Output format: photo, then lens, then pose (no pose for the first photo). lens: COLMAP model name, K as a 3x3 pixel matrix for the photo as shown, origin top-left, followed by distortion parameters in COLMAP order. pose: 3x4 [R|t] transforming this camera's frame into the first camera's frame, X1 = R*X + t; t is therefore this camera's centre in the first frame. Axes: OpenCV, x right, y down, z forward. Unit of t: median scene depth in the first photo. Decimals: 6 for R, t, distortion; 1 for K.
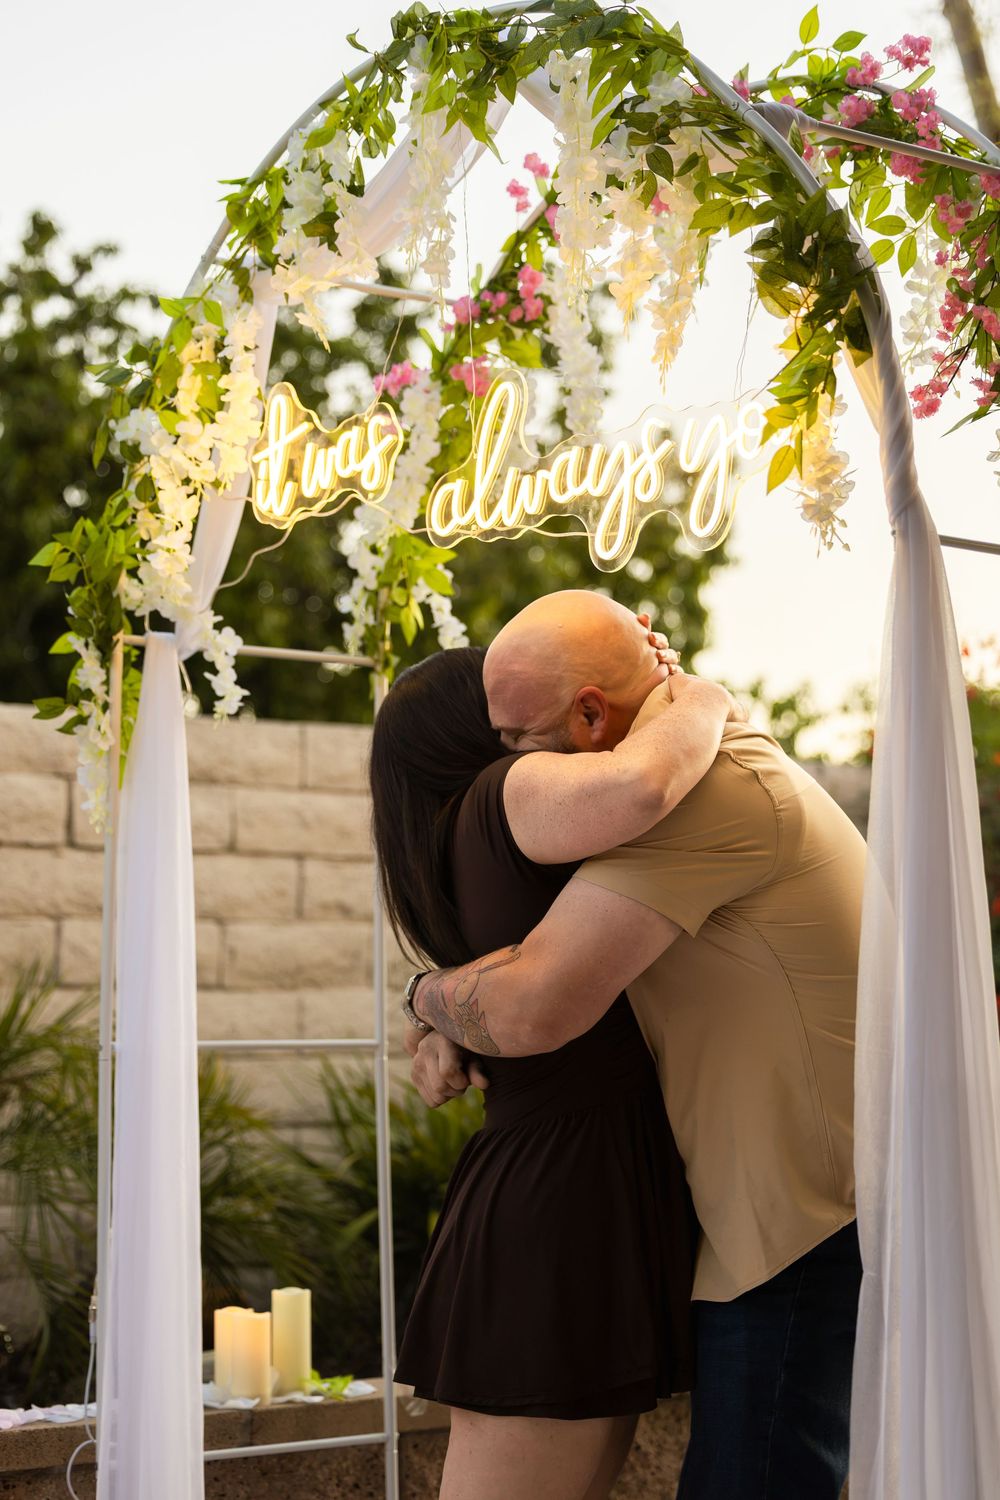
lens RADIAL K [[2752.2, 0, 501.4], [0, 2752.2, 720.8], [0, 0, 1]] dist [-0.023755, -0.219952]
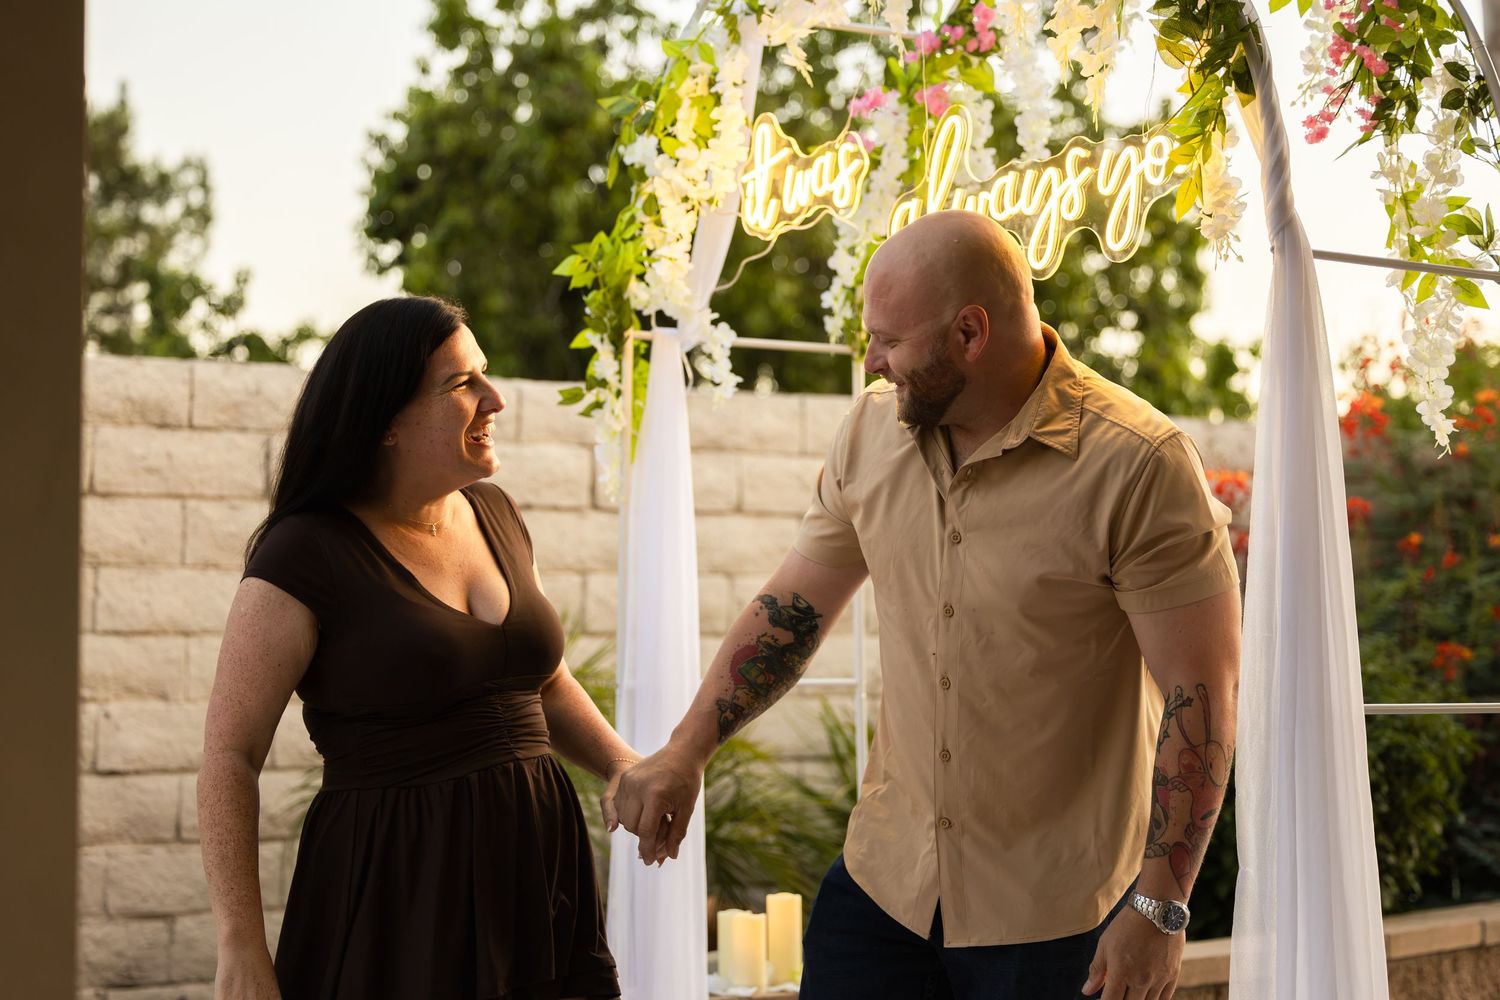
lens RADIAL K [[2752.2, 0, 750.0], [0, 2752.2, 500.0], [0, 0, 1]] dist [-0.023755, -0.219952]
pose [[0.994788, -0.003358, -0.101914, 0.030017], [0.008094, 0.998904, 0.046093, -0.013171], [0.101647, -0.046678, 0.993725, -0.154443]]
